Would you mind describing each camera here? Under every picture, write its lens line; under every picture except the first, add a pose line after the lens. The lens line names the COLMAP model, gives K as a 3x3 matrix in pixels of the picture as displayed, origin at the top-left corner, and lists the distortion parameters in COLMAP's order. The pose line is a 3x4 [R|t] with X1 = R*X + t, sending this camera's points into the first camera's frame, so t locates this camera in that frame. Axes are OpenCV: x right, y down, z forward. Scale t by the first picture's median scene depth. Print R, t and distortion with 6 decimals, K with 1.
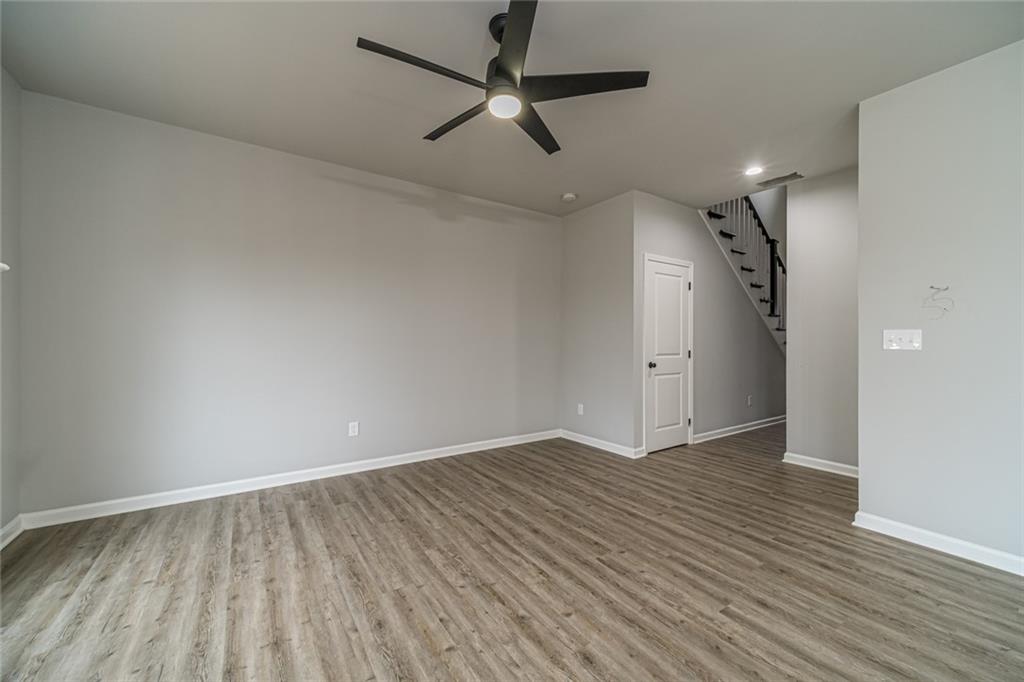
lens RADIAL K [[399.5, 0, 514.0], [0, 399.5, 340.3], [0, 0, 1]] dist [0.004520, -0.000064]
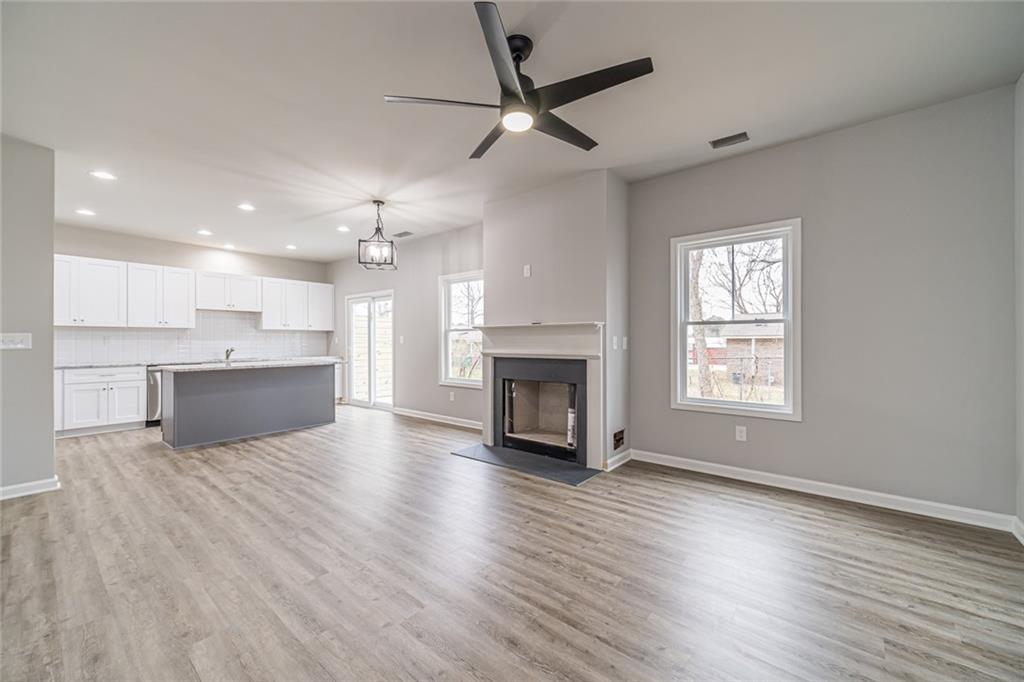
lens RADIAL K [[399.5, 0, 514.0], [0, 399.5, 340.3], [0, 0, 1]] dist [0.004520, -0.000064]
pose [[-0.959143, 0.000185, -0.282921, 0.237099], [0.000704, 0.999998, -0.001733, 0.003407], [0.282920, -0.001861, -0.959142, 1.658236]]
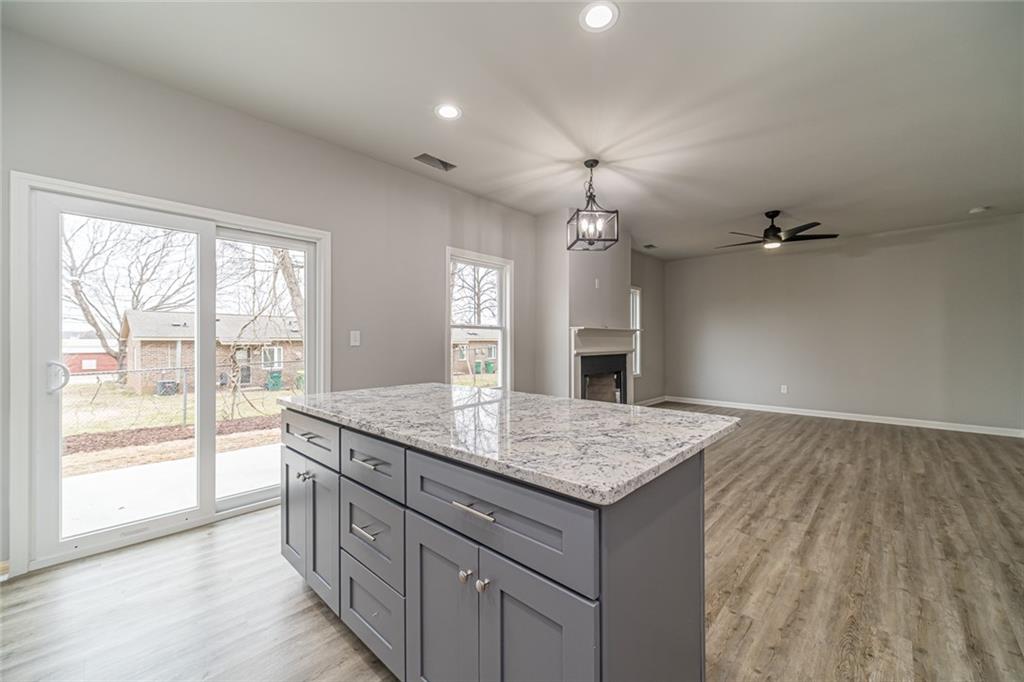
lens RADIAL K [[399.5, 0, 514.0], [0, 399.5, 340.3], [0, 0, 1]] dist [0.004520, -0.000064]
pose [[0.217828, -0.006012, -0.975969, 1.666144], [0.002922, 0.999981, -0.005507, 0.009046], [0.975983, -0.001652, 0.217841, -0.893731]]
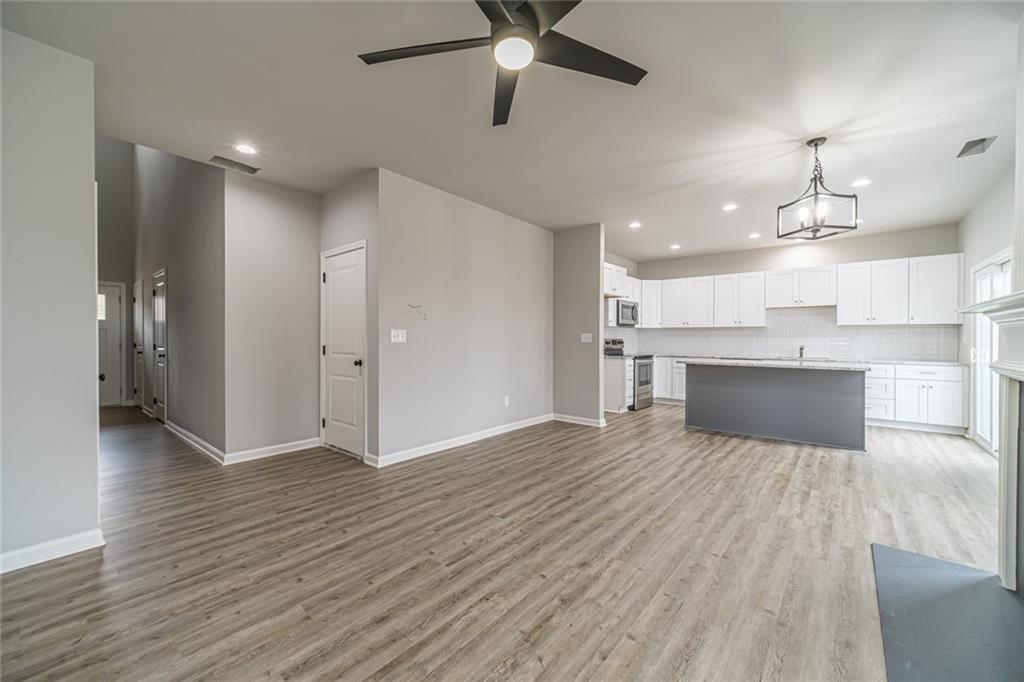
lens RADIAL K [[399.5, 0, 514.0], [0, 399.5, 340.3], [0, 0, 1]] dist [0.004520, -0.000064]
pose [[-0.276409, -0.009399, 0.960994, -0.673409], [-0.004597, 0.999954, 0.008458, 0.000100], [-0.961029, -0.002080, -0.276439, 1.004462]]
